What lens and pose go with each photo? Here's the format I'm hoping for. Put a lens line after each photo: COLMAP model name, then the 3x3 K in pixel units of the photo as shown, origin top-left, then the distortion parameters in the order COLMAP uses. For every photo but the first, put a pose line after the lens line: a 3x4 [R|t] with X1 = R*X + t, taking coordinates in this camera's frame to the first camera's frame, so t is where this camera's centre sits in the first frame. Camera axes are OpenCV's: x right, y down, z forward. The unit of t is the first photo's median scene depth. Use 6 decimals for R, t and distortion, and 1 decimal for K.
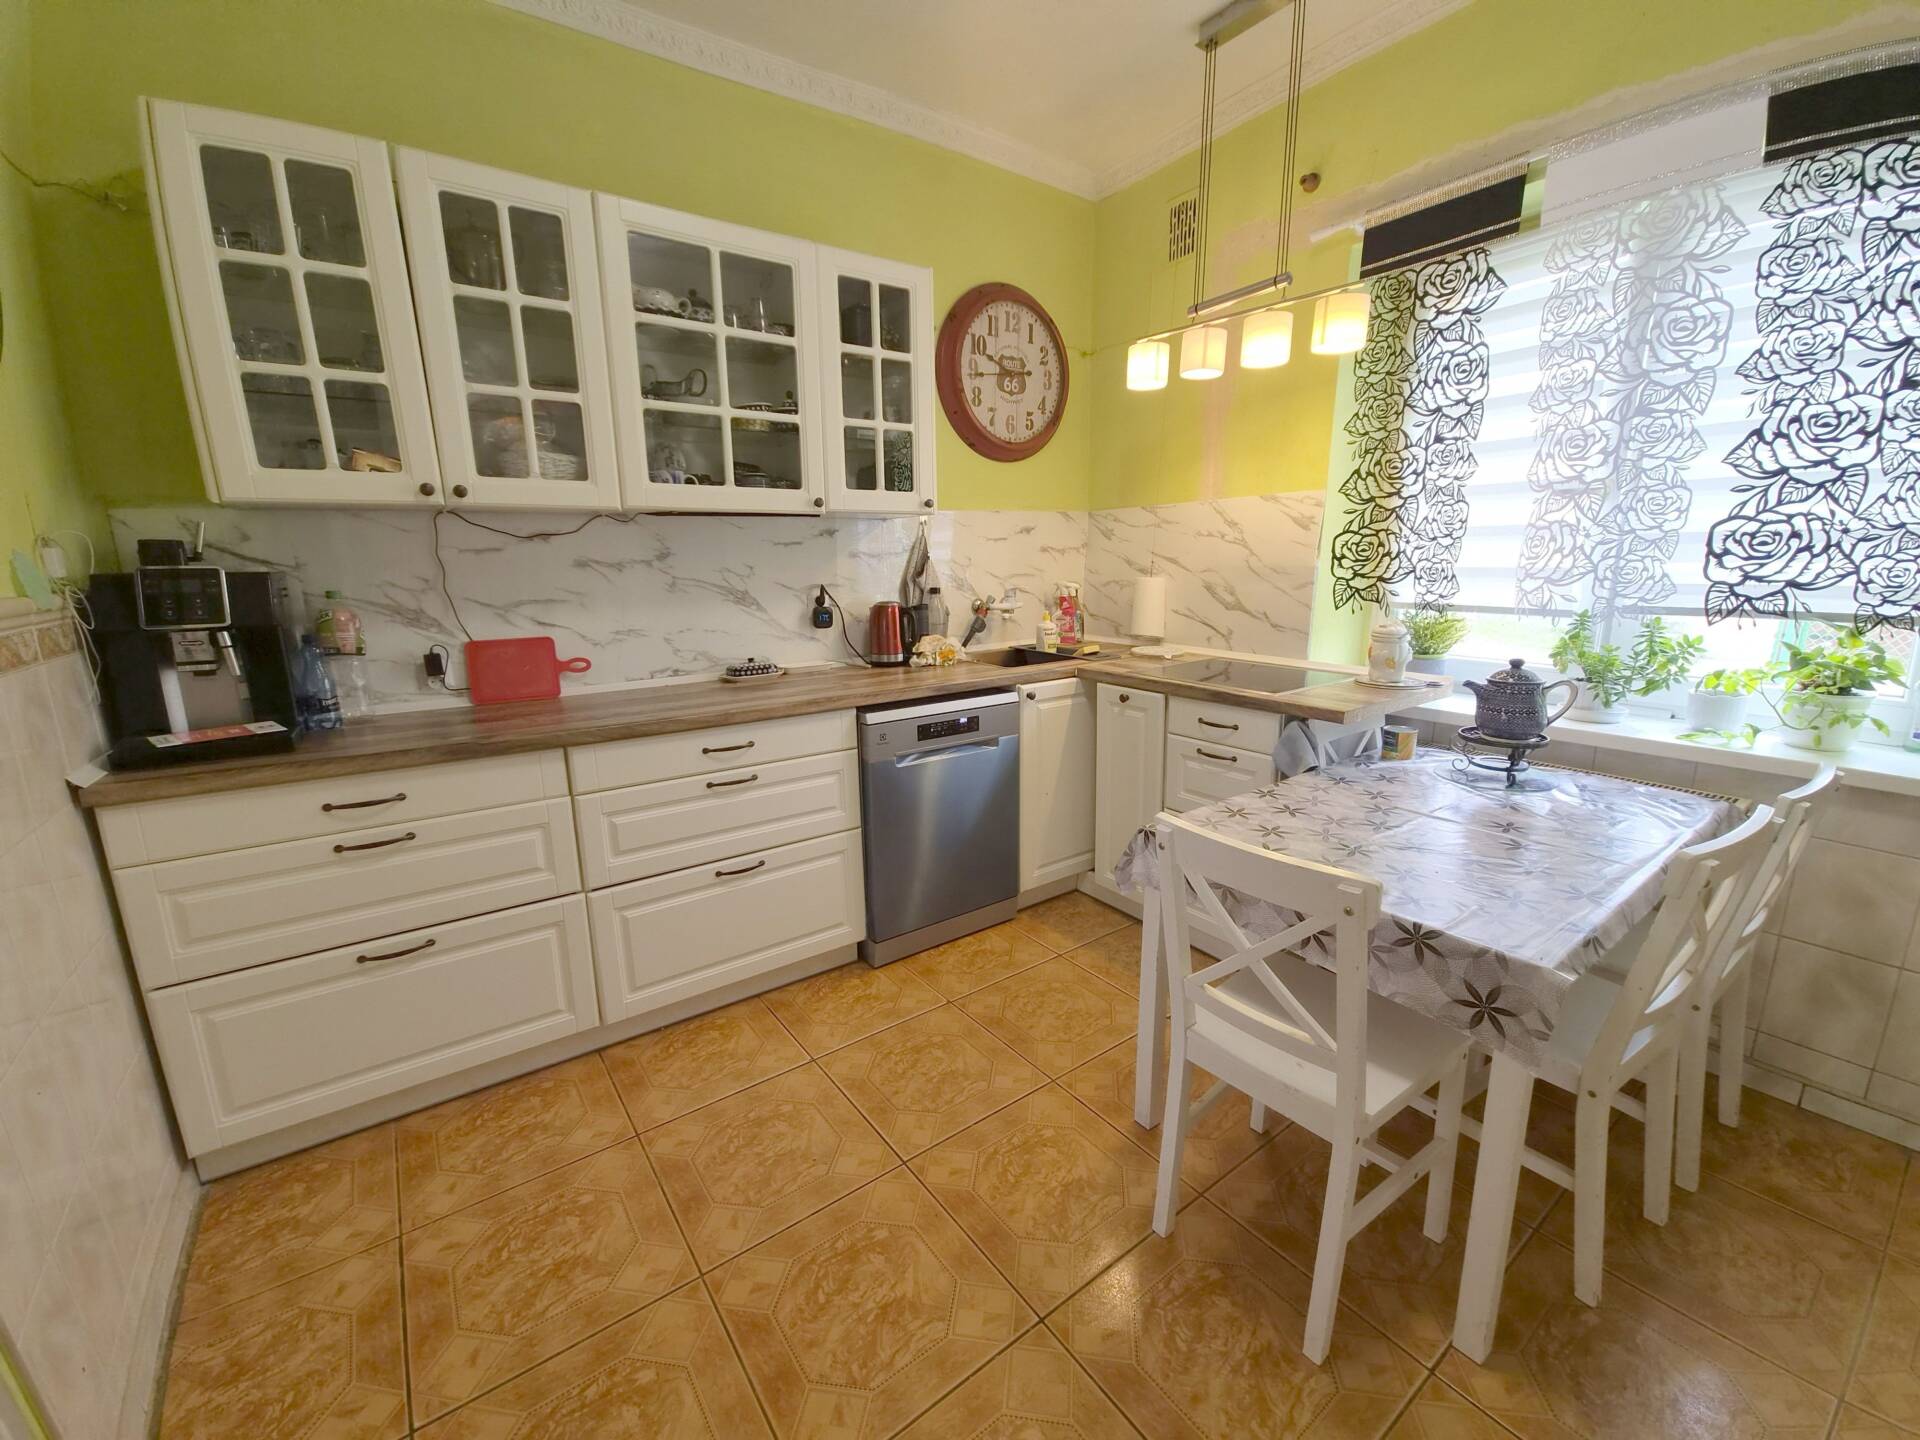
lens RADIAL K [[778.2, 0, 964.2], [0, 778.2, 719.2], [0, 0, 1]] dist [0.011402, -0.005735]
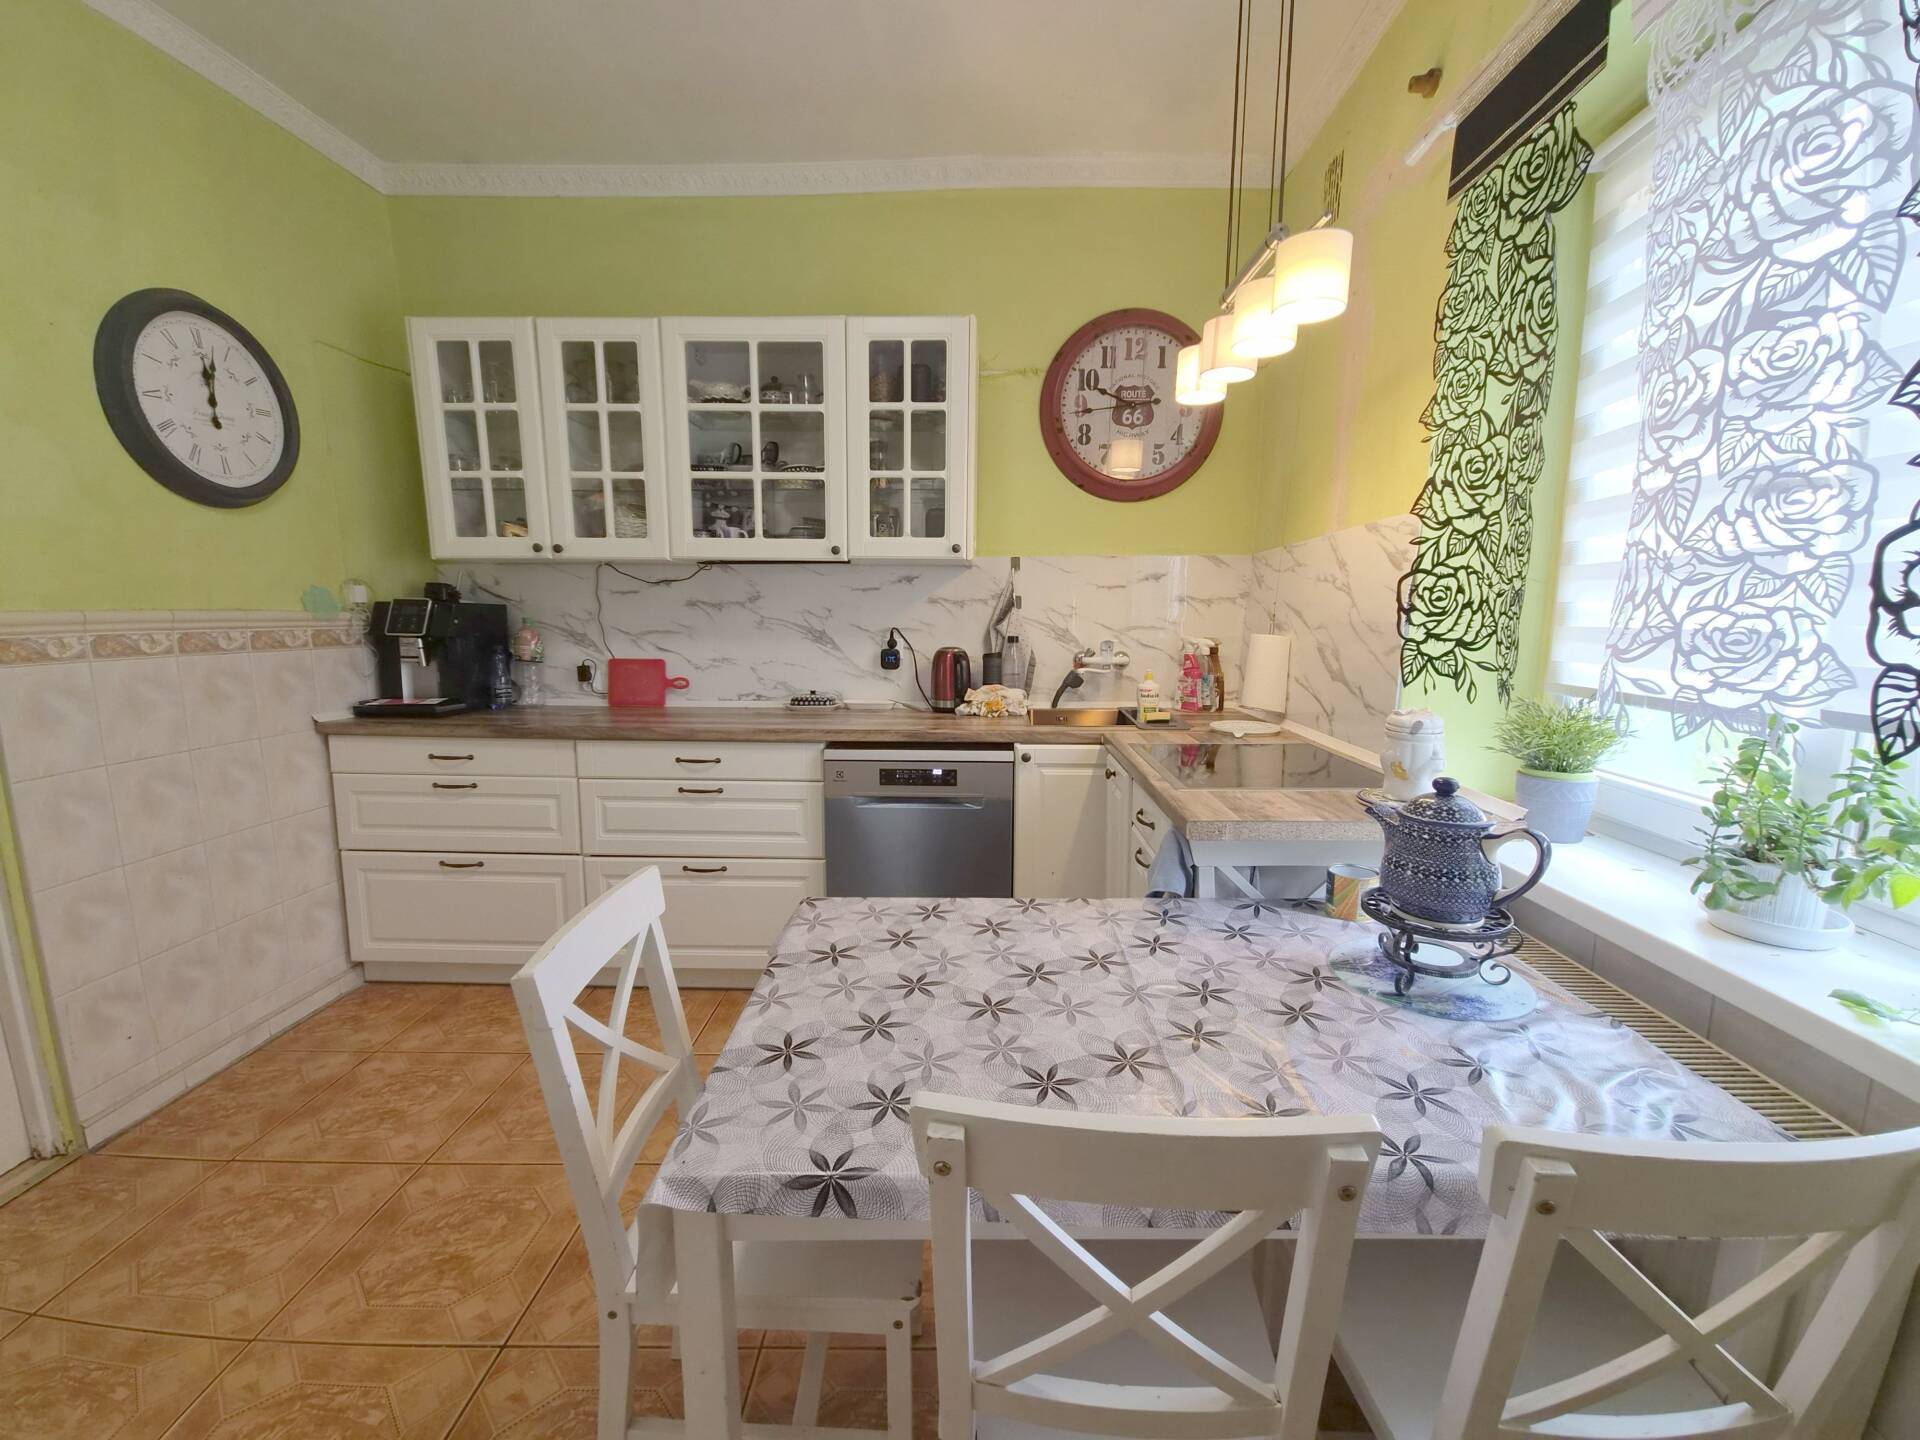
lens RADIAL K [[778.2, 0, 964.2], [0, 778.2, 719.2], [0, 0, 1]] dist [0.011402, -0.005735]
pose [[0.798823, 0.099787, -0.593232, 0.621462], [-0.141550, 0.989637, -0.024141, -0.046655], [0.584675, 0.103256, 0.804670, 0.263823]]
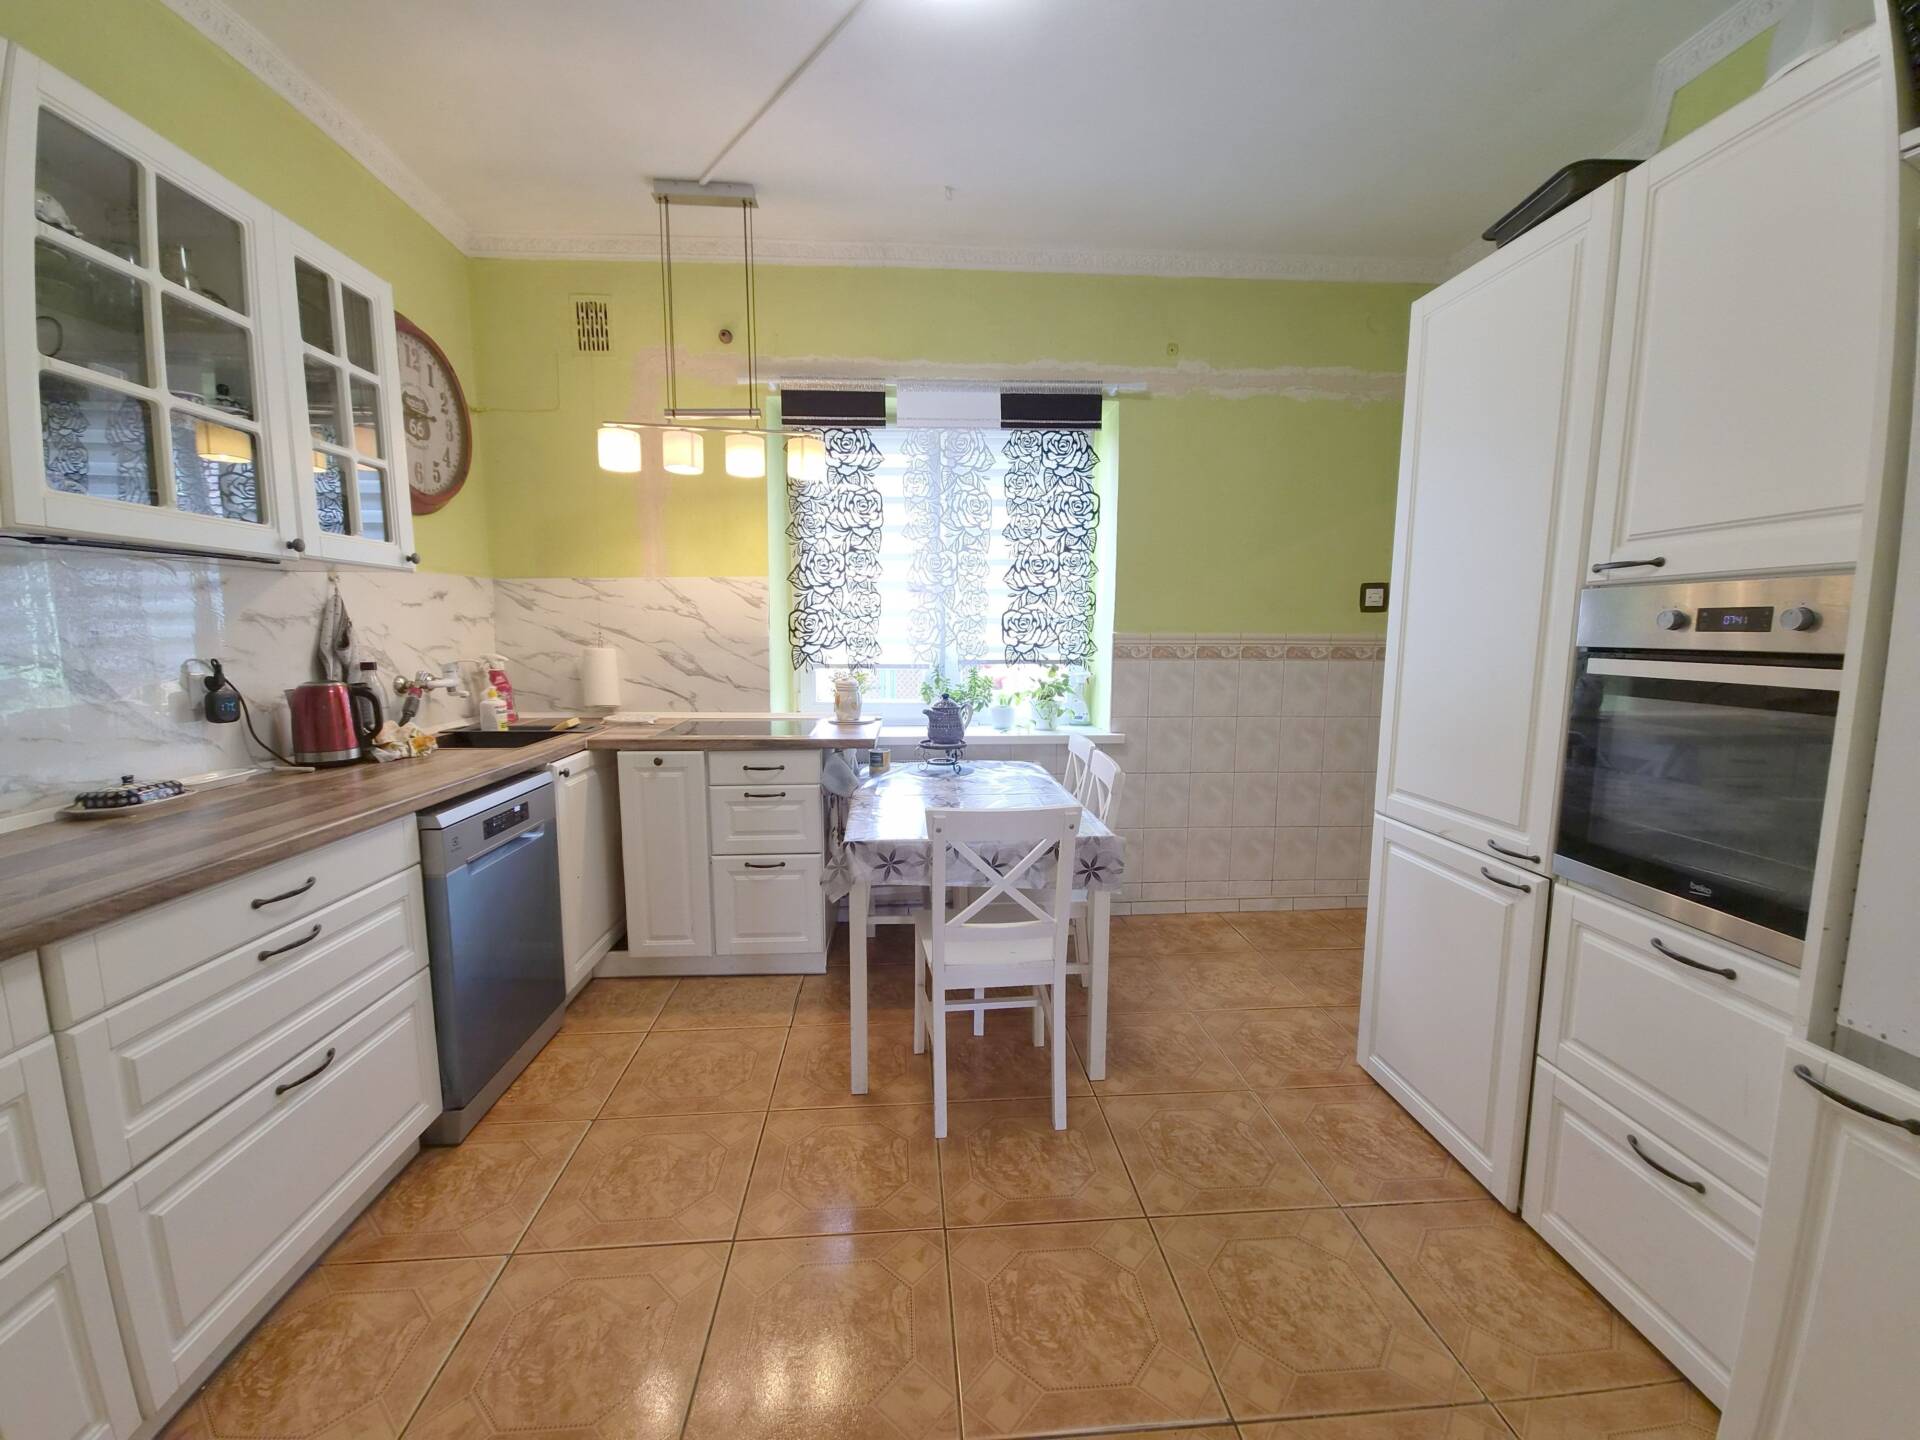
lens RADIAL K [[778.2, 0, 964.2], [0, 778.2, 719.2], [0, 0, 1]] dist [0.011402, -0.005735]
pose [[0.528844, -0.084021, 0.844550, -0.492818], [0.167845, 0.985788, -0.007030, -0.007326], [-0.831957, 0.145471, 0.535430, 0.110343]]
